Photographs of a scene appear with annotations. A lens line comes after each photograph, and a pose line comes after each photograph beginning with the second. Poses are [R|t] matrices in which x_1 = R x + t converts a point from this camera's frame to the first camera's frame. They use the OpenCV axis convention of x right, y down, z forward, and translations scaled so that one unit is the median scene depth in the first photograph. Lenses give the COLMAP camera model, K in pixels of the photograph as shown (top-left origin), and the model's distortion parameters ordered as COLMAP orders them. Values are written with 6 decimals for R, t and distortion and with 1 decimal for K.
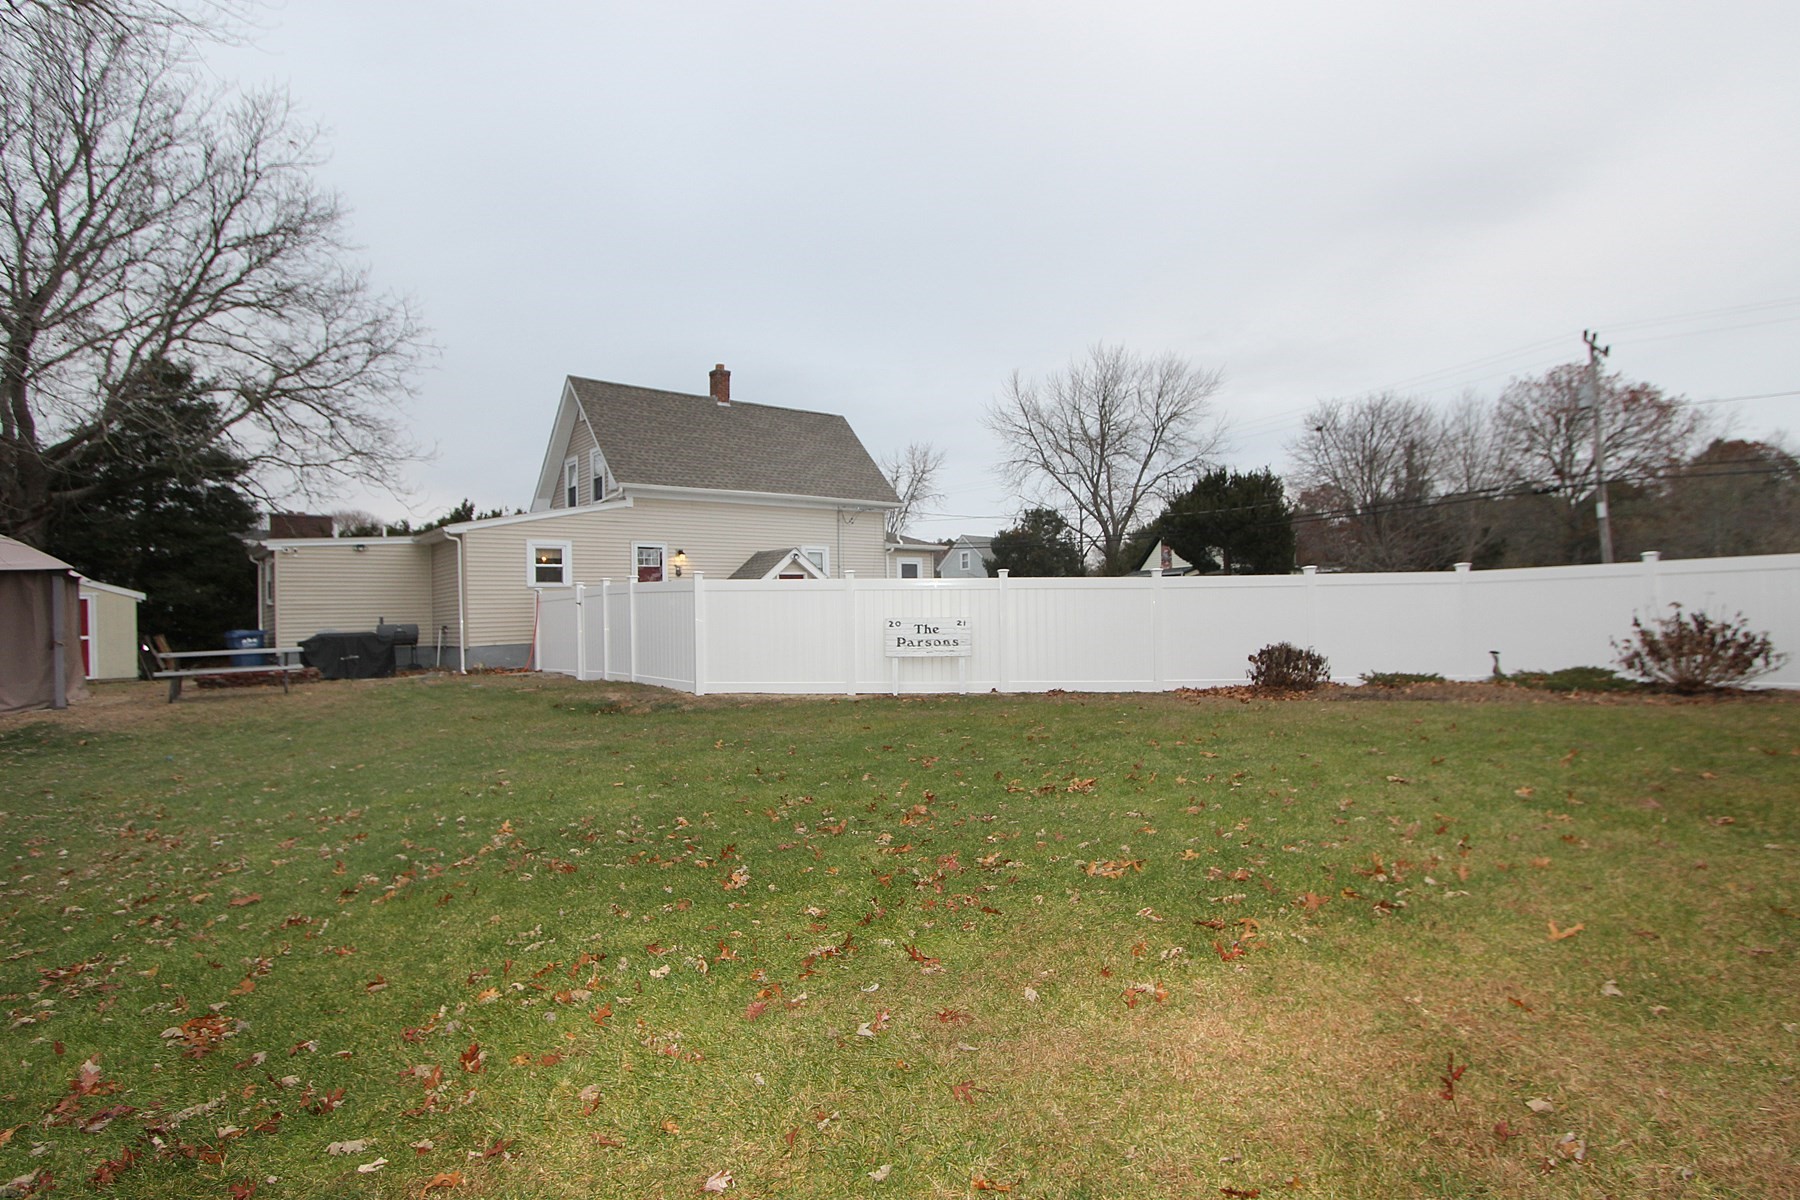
lens RADIAL K [[921.6, 0, 900.6], [0, 921.6, 665.0], [0, 0, 1]] dist [-0.033881, 0.020305]
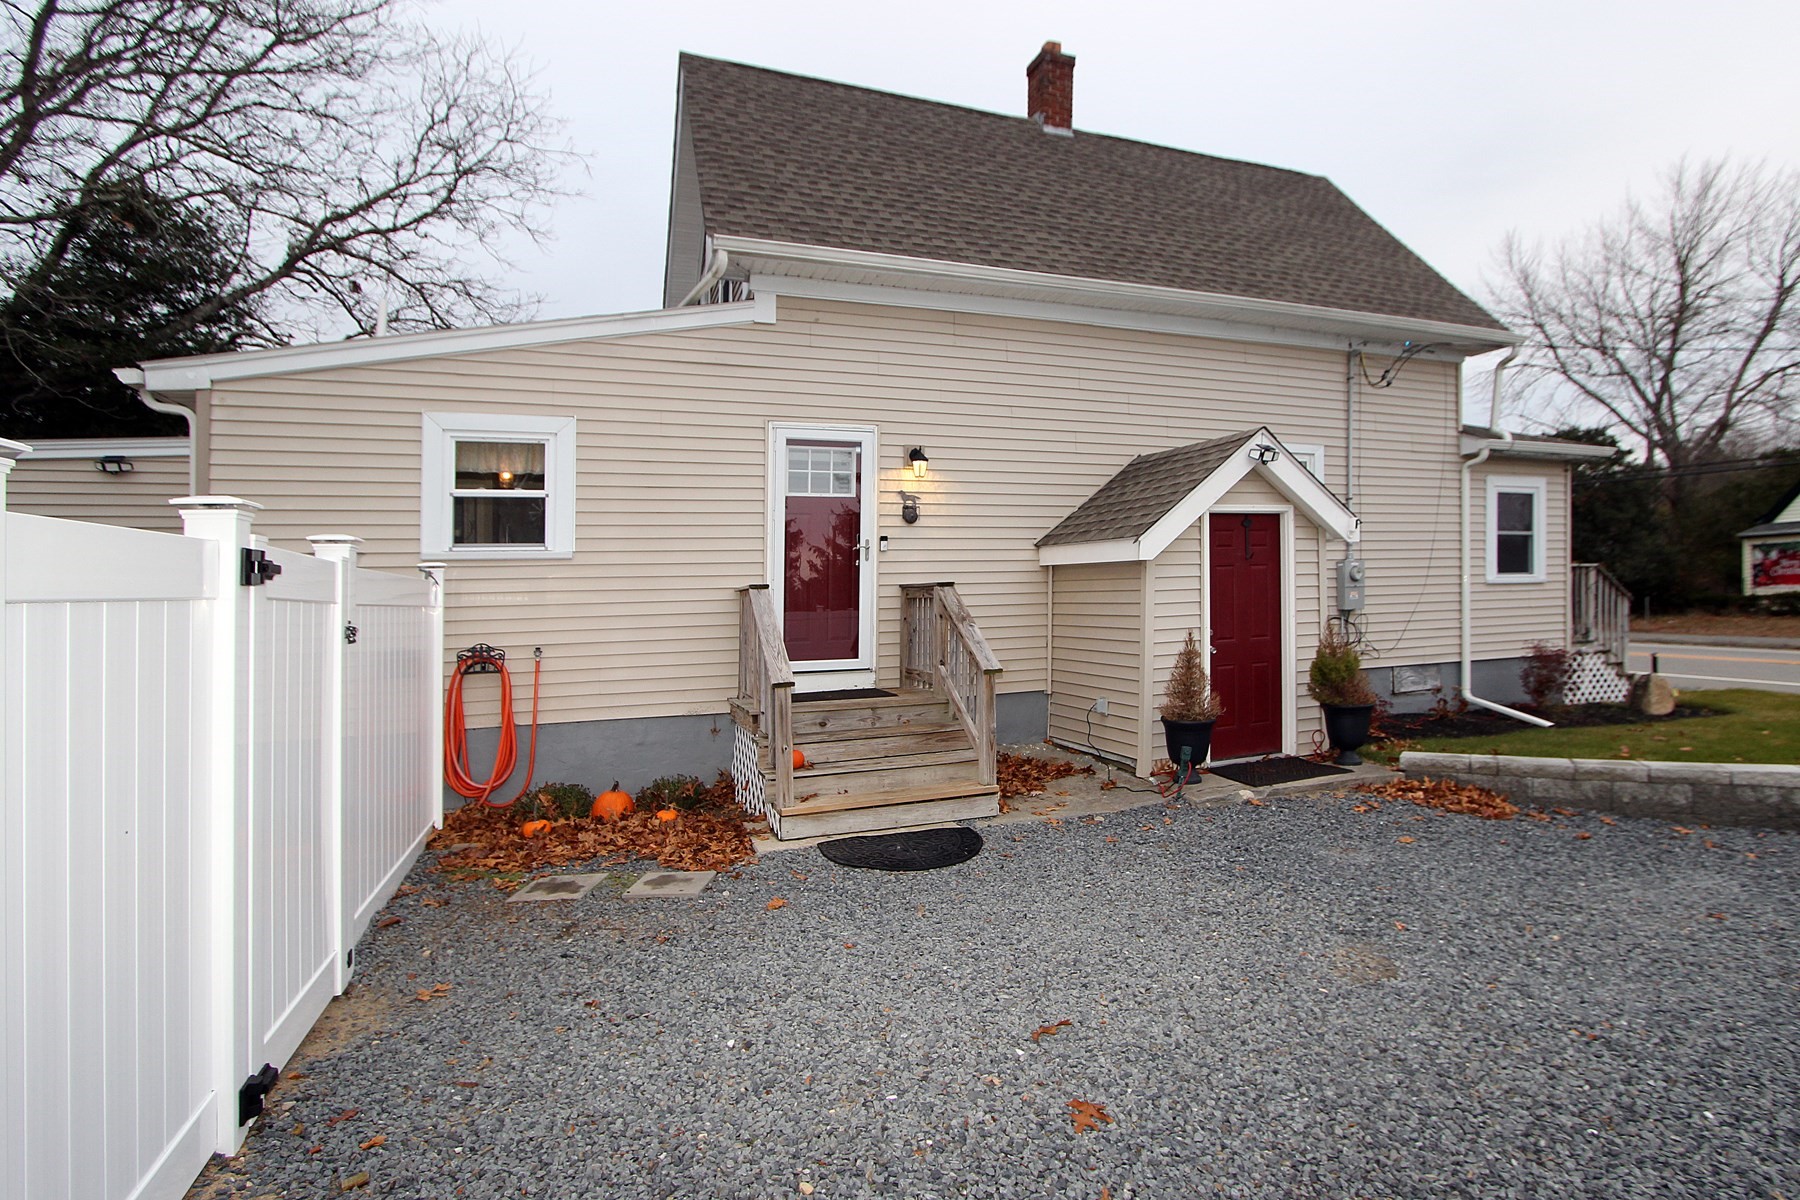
lens RADIAL K [[839.6, 0, 919.9], [0, 839.6, 608.2], [0, 0, 1]] dist [-0.013754, -0.000185]
pose [[0.927196, 0.010067, -0.374440, -0.104620], [-0.019597, 0.999574, -0.021651, -0.050857], [0.374063, 0.027413, 0.926998, 0.624155]]
